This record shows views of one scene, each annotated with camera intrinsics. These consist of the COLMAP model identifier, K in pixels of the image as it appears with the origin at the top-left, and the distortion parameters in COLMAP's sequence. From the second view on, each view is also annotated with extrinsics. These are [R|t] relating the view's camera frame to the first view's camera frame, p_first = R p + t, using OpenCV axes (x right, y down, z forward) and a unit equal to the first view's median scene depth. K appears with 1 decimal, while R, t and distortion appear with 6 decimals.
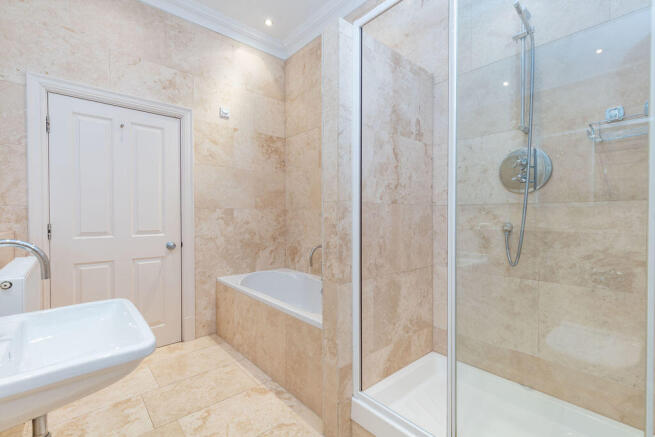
lens RADIAL K [[294.2, 0, 328.8], [0, 294.2, 215.2], [0, 0, 1]] dist [0.016704, -0.000109]
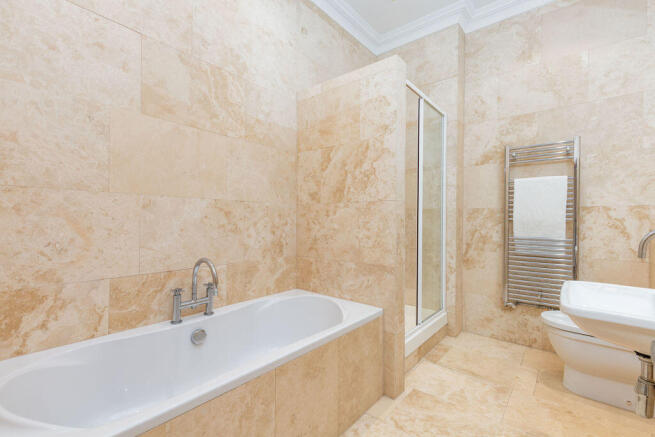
lens RADIAL K [[294.2, 0, 328.8], [0, 294.2, 215.2], [0, 0, 1]] dist [0.016704, -0.000109]
pose [[-0.163017, 0.017001, 0.986477, -0.809032], [-0.010346, 0.999767, -0.018940, 0.026469], [-0.986569, -0.013294, -0.162803, 1.031172]]
